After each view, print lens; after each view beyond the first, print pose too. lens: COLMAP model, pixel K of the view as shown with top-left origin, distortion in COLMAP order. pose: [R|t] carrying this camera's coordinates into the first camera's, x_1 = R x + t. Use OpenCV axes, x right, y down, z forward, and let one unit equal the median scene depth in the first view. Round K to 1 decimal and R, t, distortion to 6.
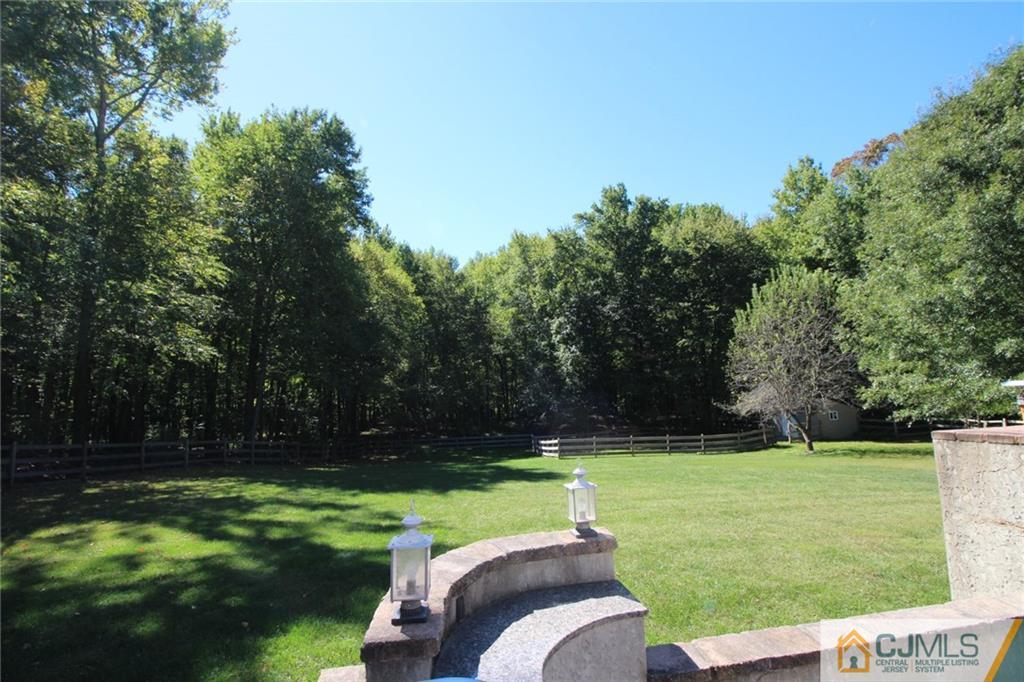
lens RADIAL K [[481.6, 0, 512.8], [0, 481.6, 336.1], [0, 0, 1]] dist [0.001814, -0.011227]
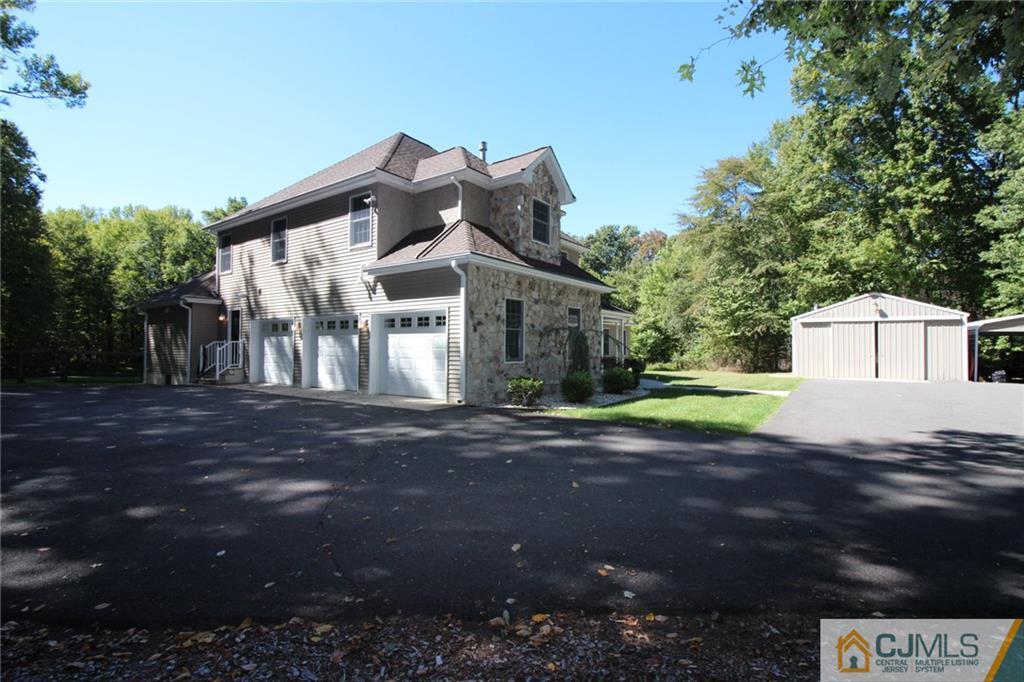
lens RADIAL K [[481.6, 0, 512.8], [0, 481.6, 336.1], [0, 0, 1]] dist [0.001814, -0.011227]
pose [[0.714196, 0.054104, 0.697851, -0.188346], [-0.112649, 0.992896, 0.038308, -0.060755], [-0.690821, -0.105972, 0.715217, -0.647133]]
